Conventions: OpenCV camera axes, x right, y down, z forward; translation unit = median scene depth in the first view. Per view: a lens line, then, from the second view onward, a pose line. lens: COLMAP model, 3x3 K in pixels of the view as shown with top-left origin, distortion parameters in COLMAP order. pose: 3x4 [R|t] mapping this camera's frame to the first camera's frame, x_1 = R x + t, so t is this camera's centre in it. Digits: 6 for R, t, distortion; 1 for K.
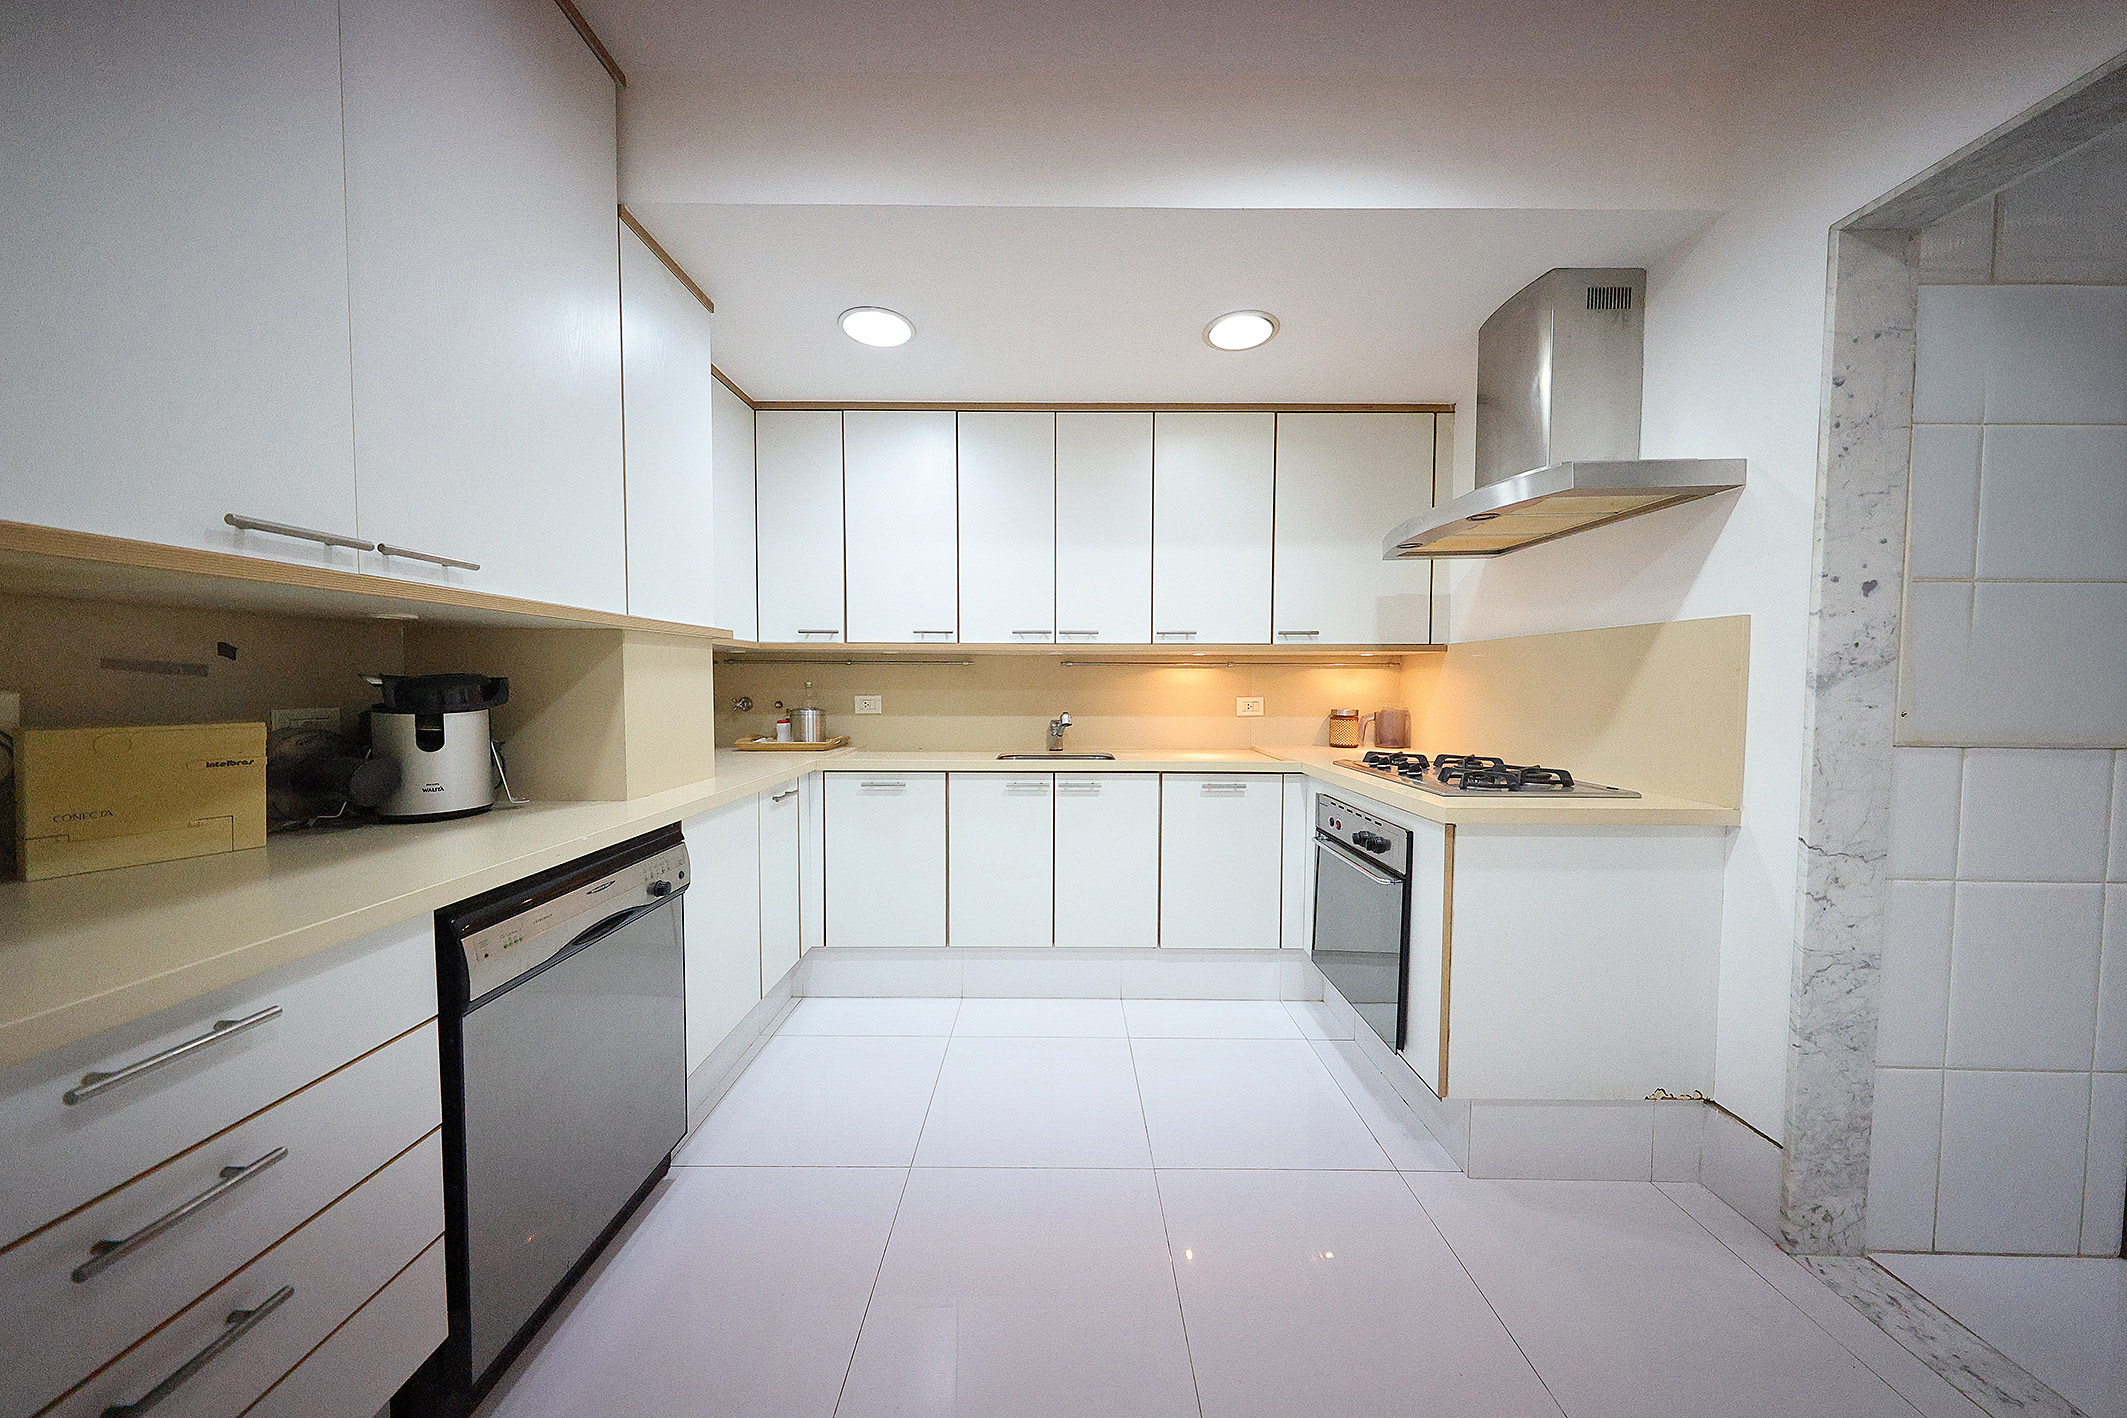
lens RADIAL K [[661.9, 0, 1054.4], [0, 661.9, 711.8], [0, 0, 1]] dist [0.000553, -0.000471]
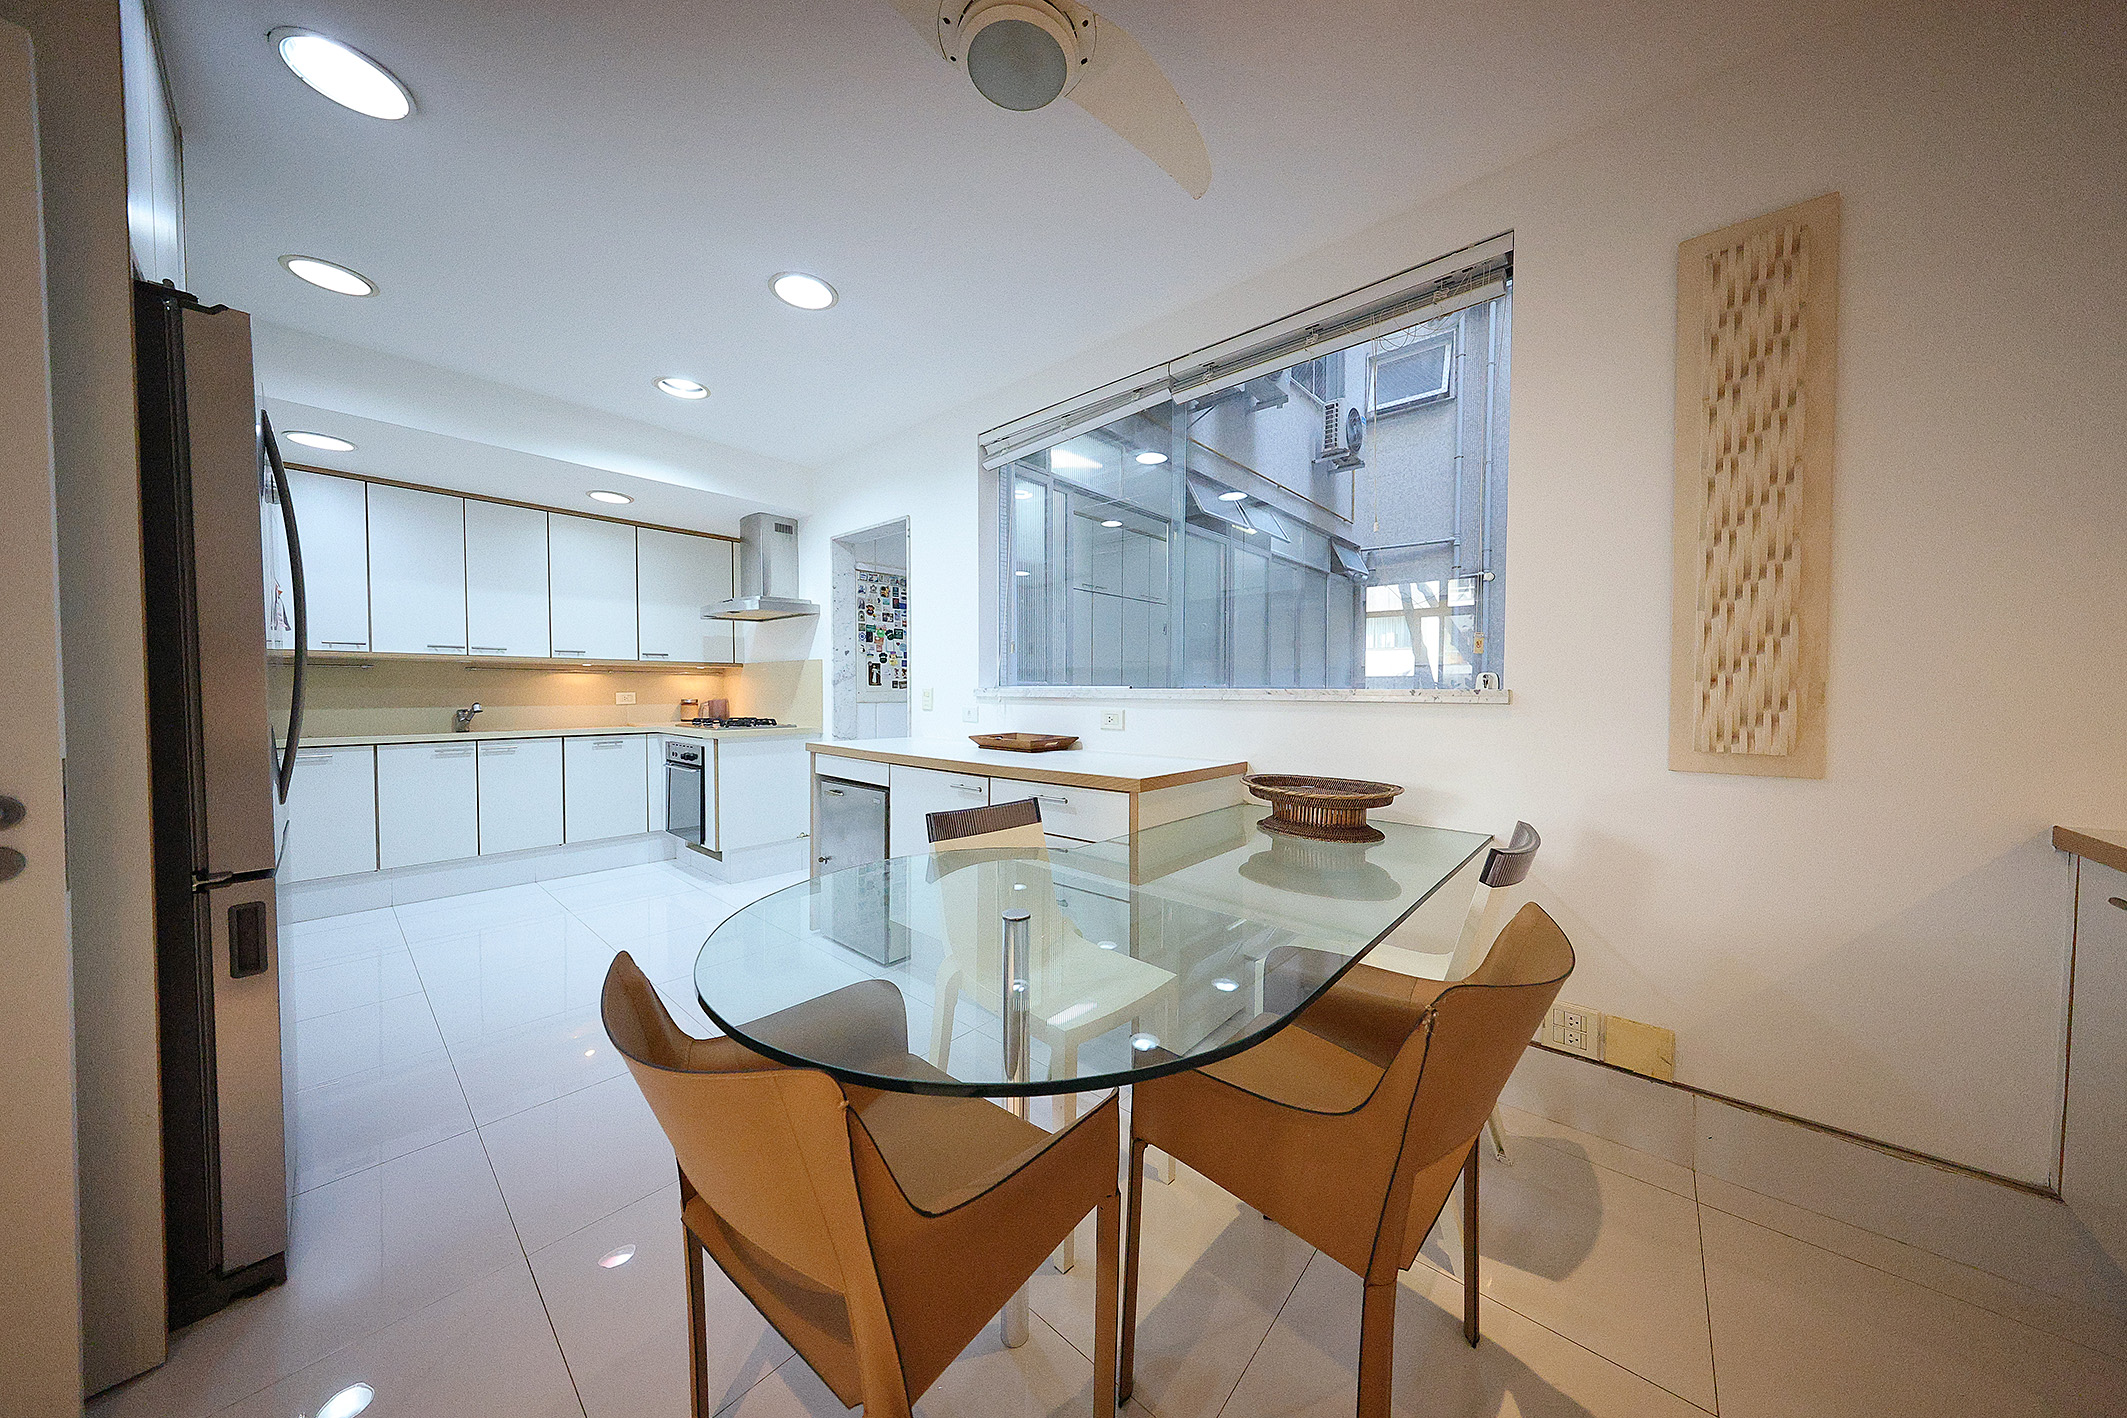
lens RADIAL K [[661.9, 0, 1070.0], [0, 661.9, 705.9], [0, 0, 1]] dist [0.000553, -0.000471]
pose [[0.652254, -0.020881, 0.757713, -0.263140], [0.032488, 0.999472, -0.000423, 0.056531], [-0.757304, 0.024893, 0.652588, -1.039111]]
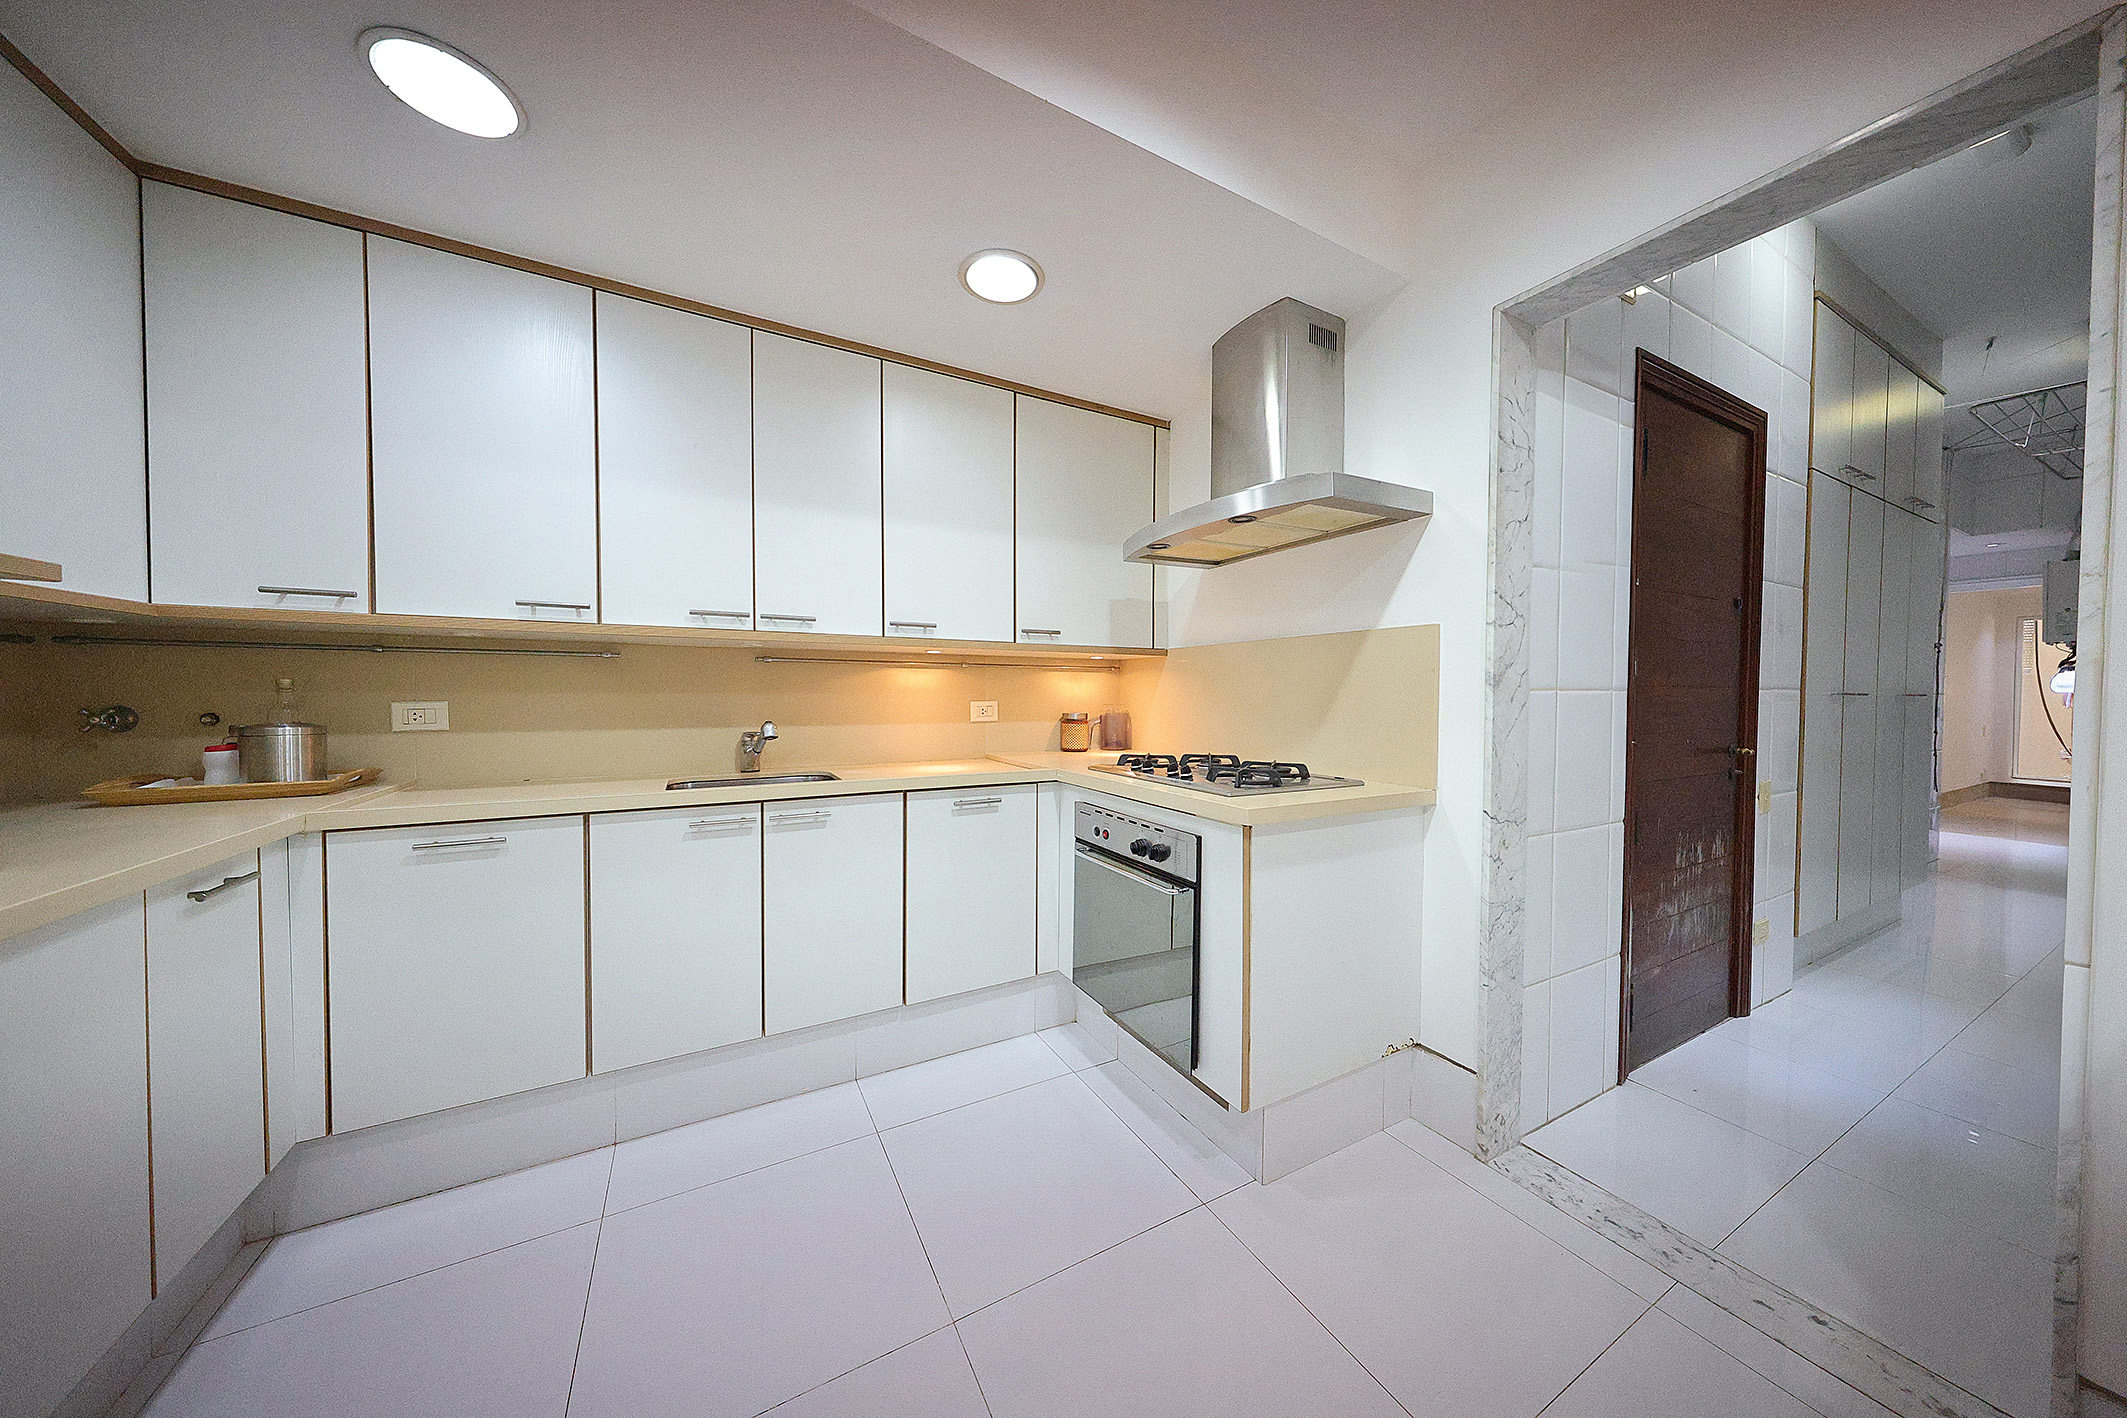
lens RADIAL K [[661.9, 0, 1063.9], [0, 661.9, 710.5], [0, 0, 1]] dist [0.000553, -0.000471]
pose [[0.872290, -0.012298, 0.488834, -0.067340], [0.020509, 0.999724, -0.011447, 0.004380], [-0.488558, 0.020011, 0.872302, 0.181713]]
